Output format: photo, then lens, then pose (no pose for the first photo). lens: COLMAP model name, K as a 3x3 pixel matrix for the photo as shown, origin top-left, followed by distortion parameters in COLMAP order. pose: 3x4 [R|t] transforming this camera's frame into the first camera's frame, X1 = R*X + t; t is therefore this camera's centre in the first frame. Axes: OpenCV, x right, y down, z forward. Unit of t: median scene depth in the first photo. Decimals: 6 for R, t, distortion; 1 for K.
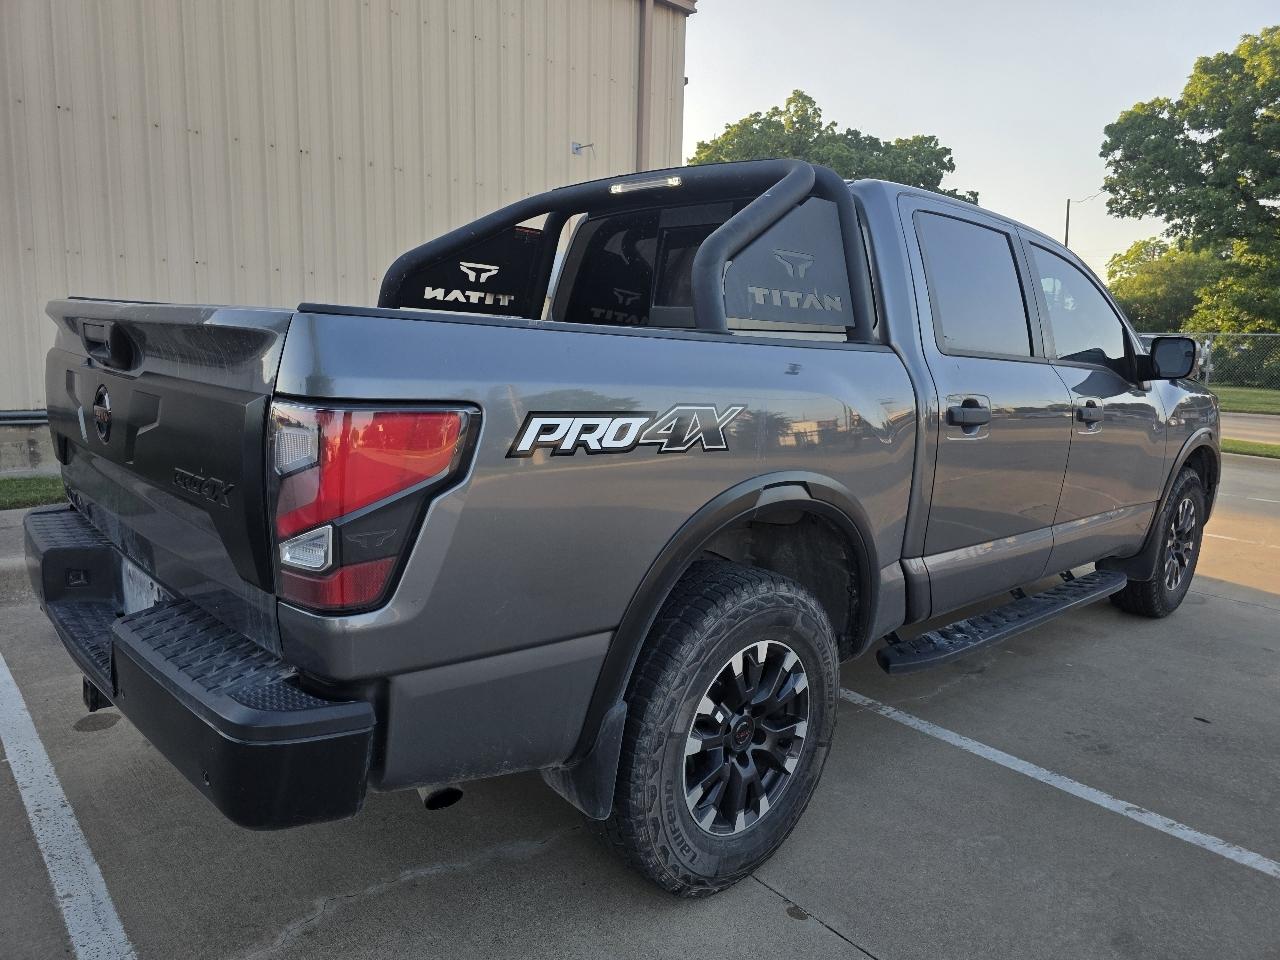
lens RADIAL K [[874.0, 0, 647.4], [0, 874.0, 473.9], [0, 0, 1]] dist [0.053773, -0.049769]
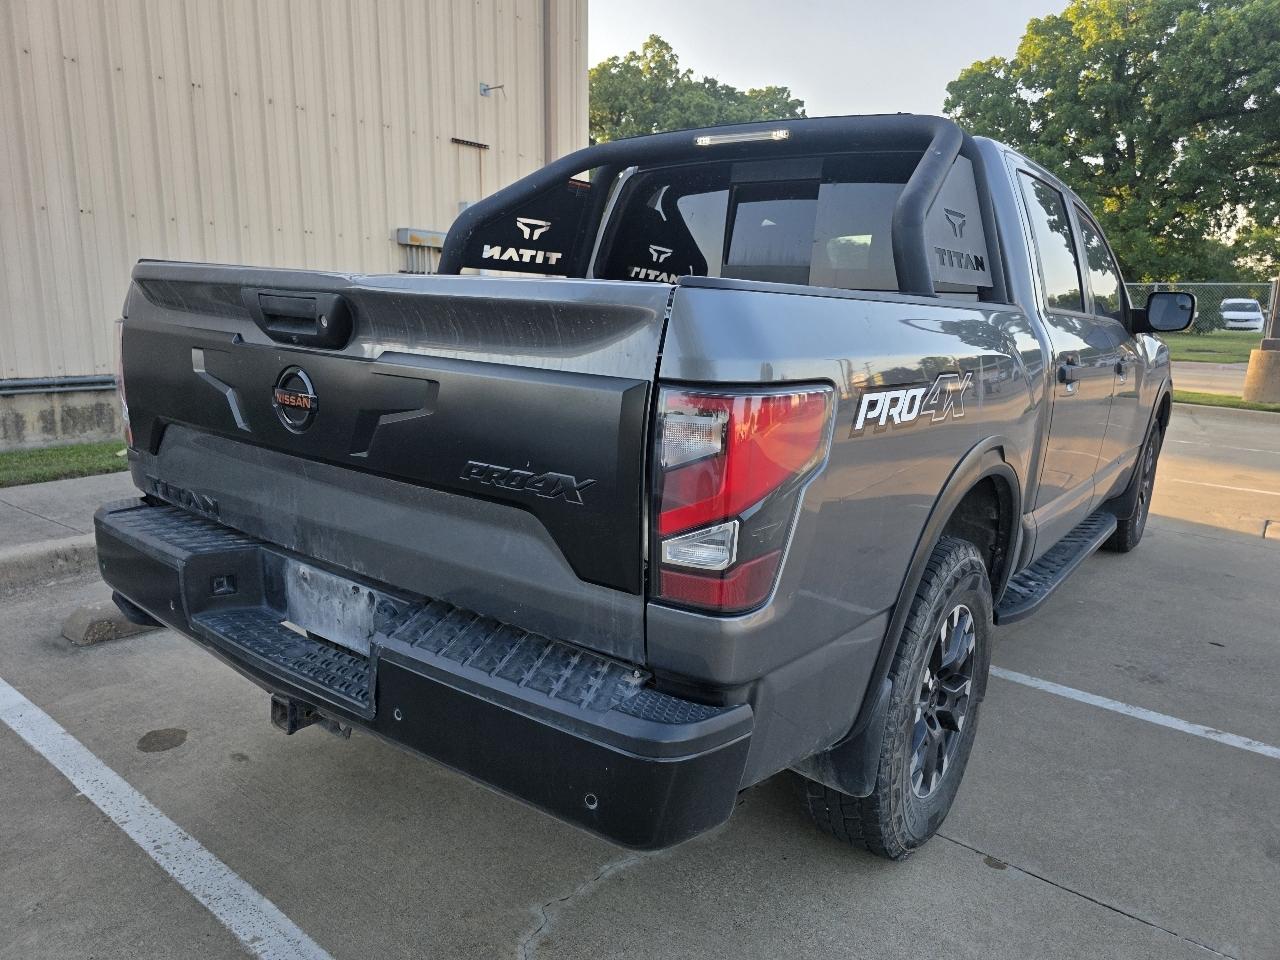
lens RADIAL K [[877.4, 0, 645.2], [0, 877.4, 476.5], [0, 0, 1]] dist [0.045840, -0.043426]
pose [[0.985039, -0.043056, 0.166866, -0.354922], [0.033699, 0.997718, 0.058506, -0.026118], [-0.169004, -0.052007, 0.984242, 0.067236]]
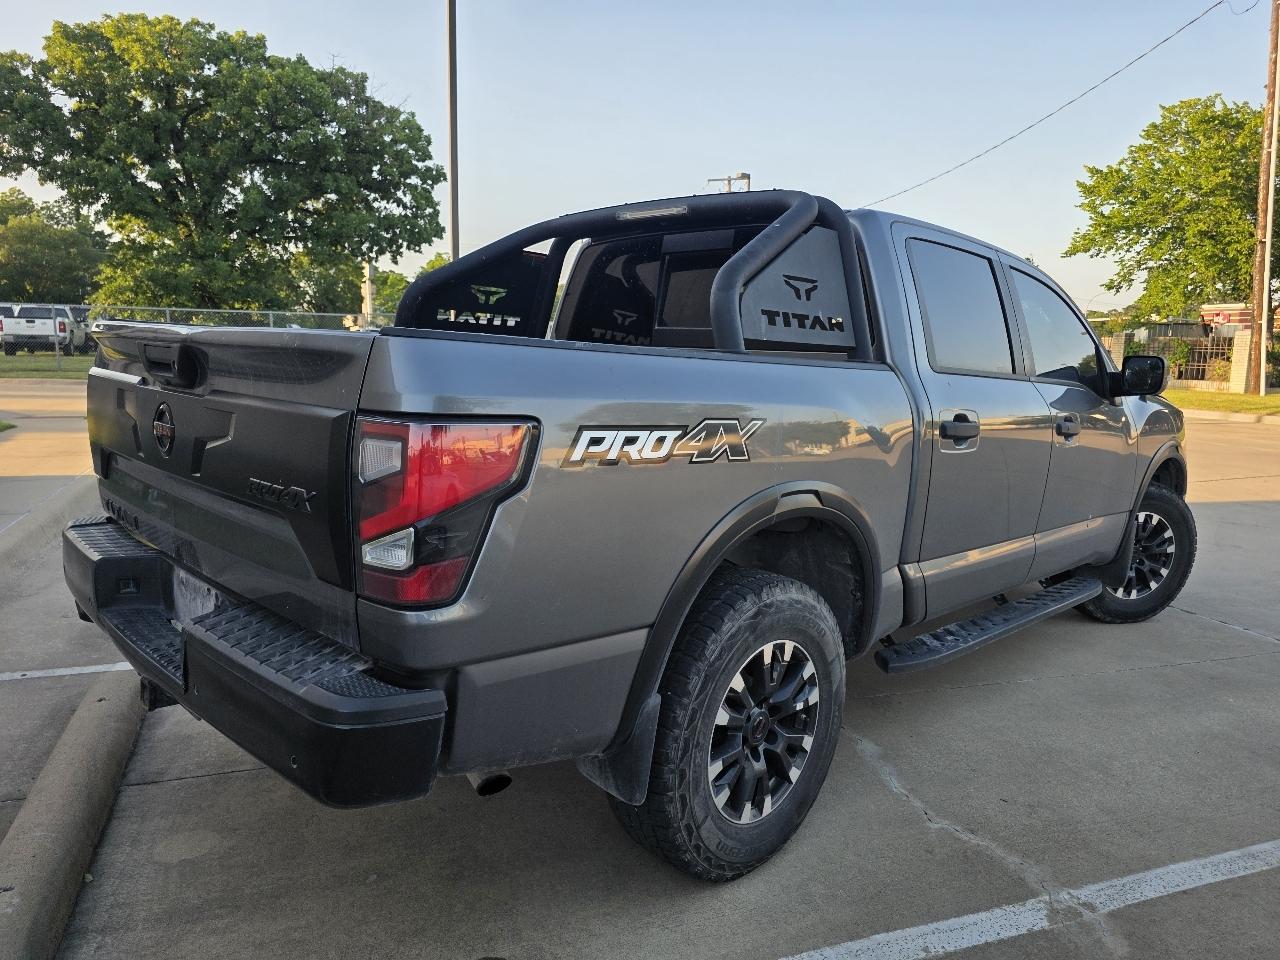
lens RADIAL K [[874.0, 0, 638.8], [0, 874.0, 477.5], [0, 0, 1]] dist [0.053773, -0.049769]
pose [[0.999636, -0.005191, 0.026492, -0.061136], [0.005628, 0.999849, -0.016424, 0.008550], [-0.026403, 0.016568, 0.999514, -0.064453]]
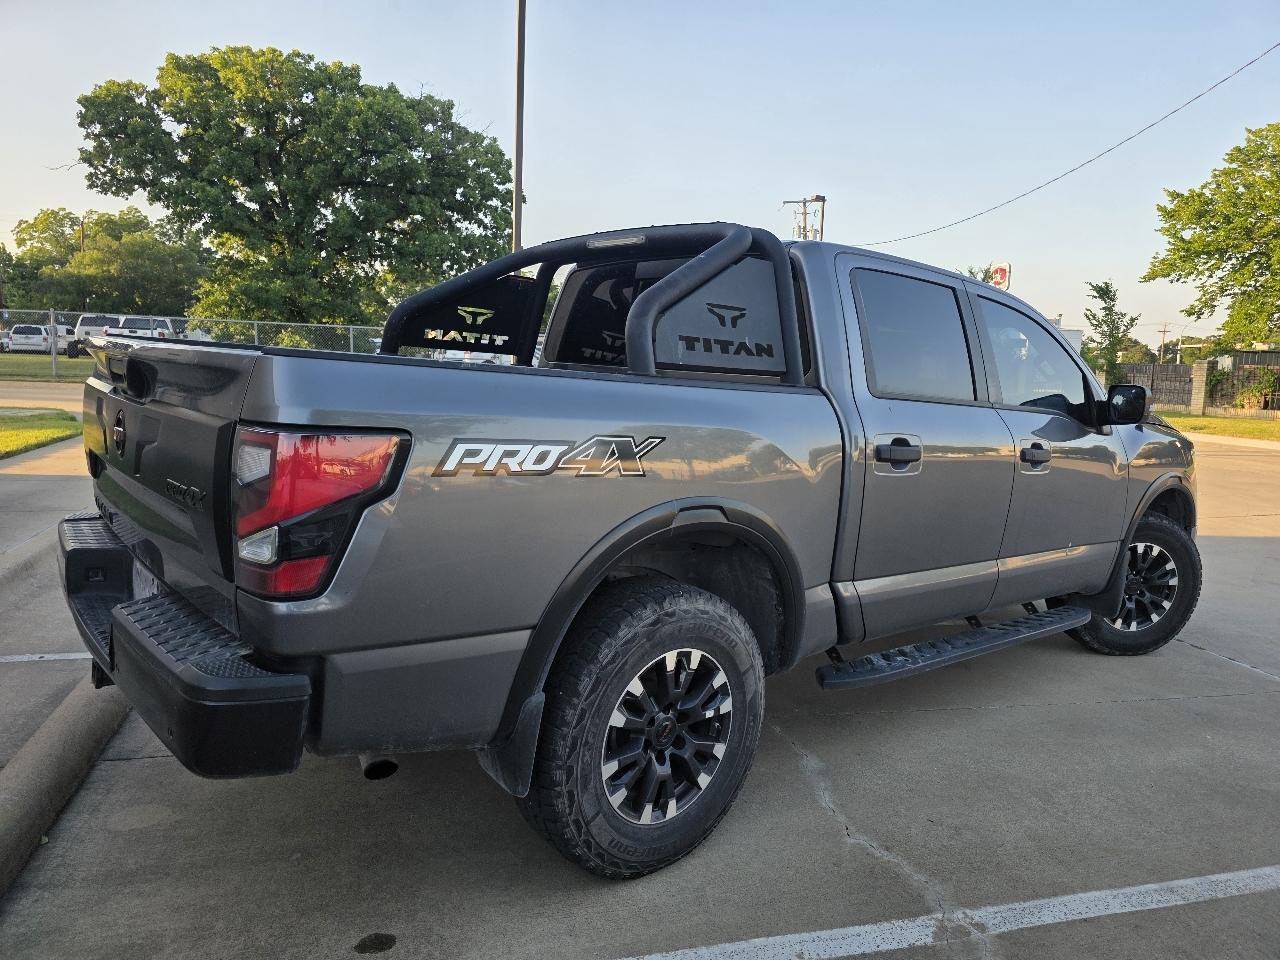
lens RADIAL K [[874.0, 0, 651.4], [0, 874.0, 461.0], [0, 0, 1]] dist [0.053773, -0.049769]
pose [[0.998550, 0.022281, -0.049001, 0.130206], [-0.024923, 0.998231, -0.053985, 0.012160], [0.047712, 0.055128, 0.997339, -0.124748]]
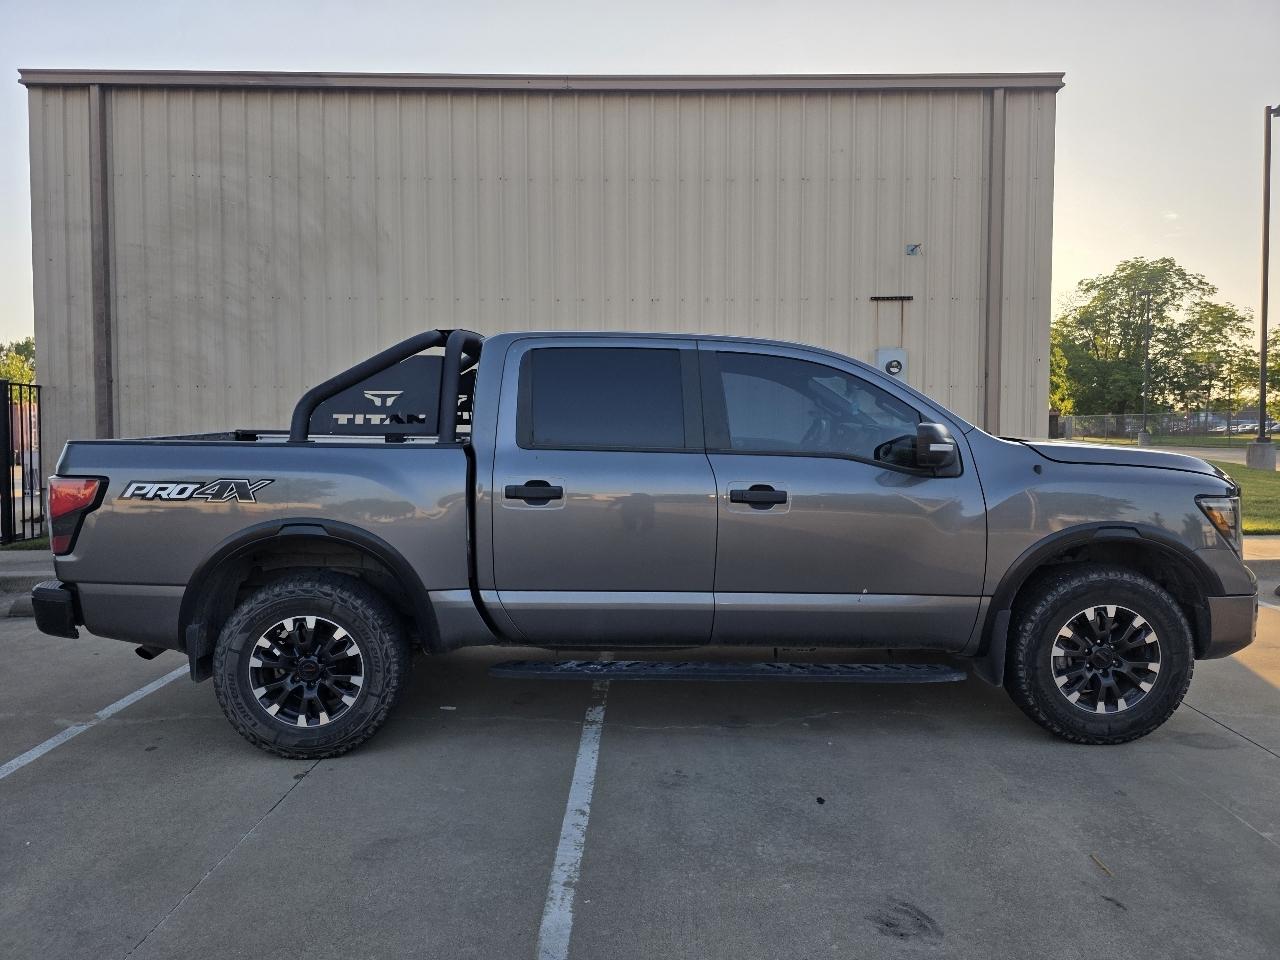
lens RADIAL K [[874.0, 0, 645.5], [0, 874.0, 479.4], [0, 0, 1]] dist [0.053773, -0.049769]
pose [[0.734788, 0.009611, -0.678229, 1.671487], [-0.071719, 0.995395, -0.063595, -0.014877], [0.674495, 0.095370, 0.732094, 0.130550]]
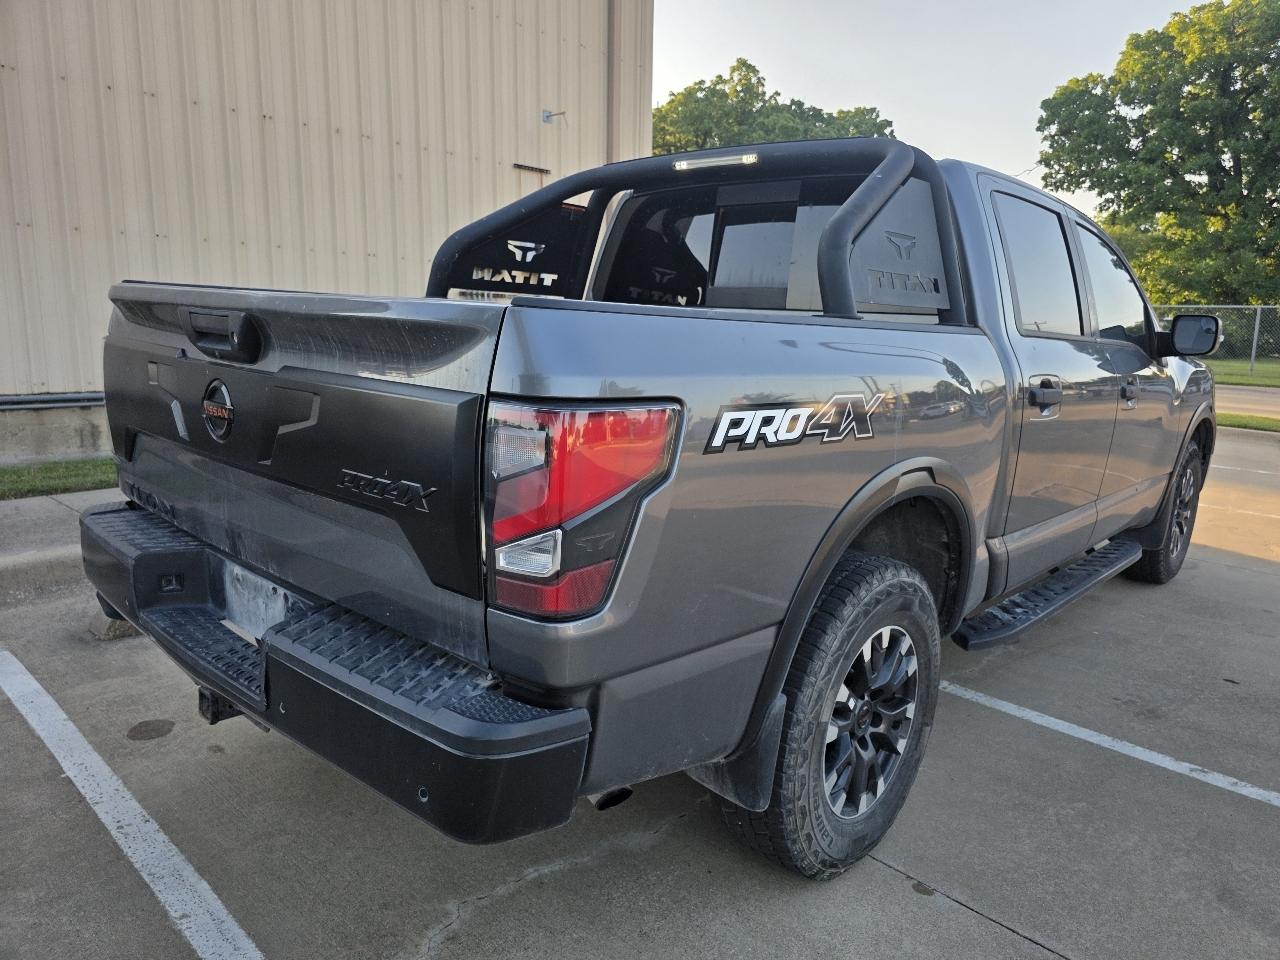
lens RADIAL K [[877.4, 0, 658.5], [0, 877.4, 484.0], [0, 0, 1]] dist [0.045840, -0.043426]
pose [[0.996382, -0.020681, 0.082430, -0.192619], [0.017315, 0.998995, 0.041352, -0.017162], [-0.083202, -0.039775, 0.995739, 0.022114]]
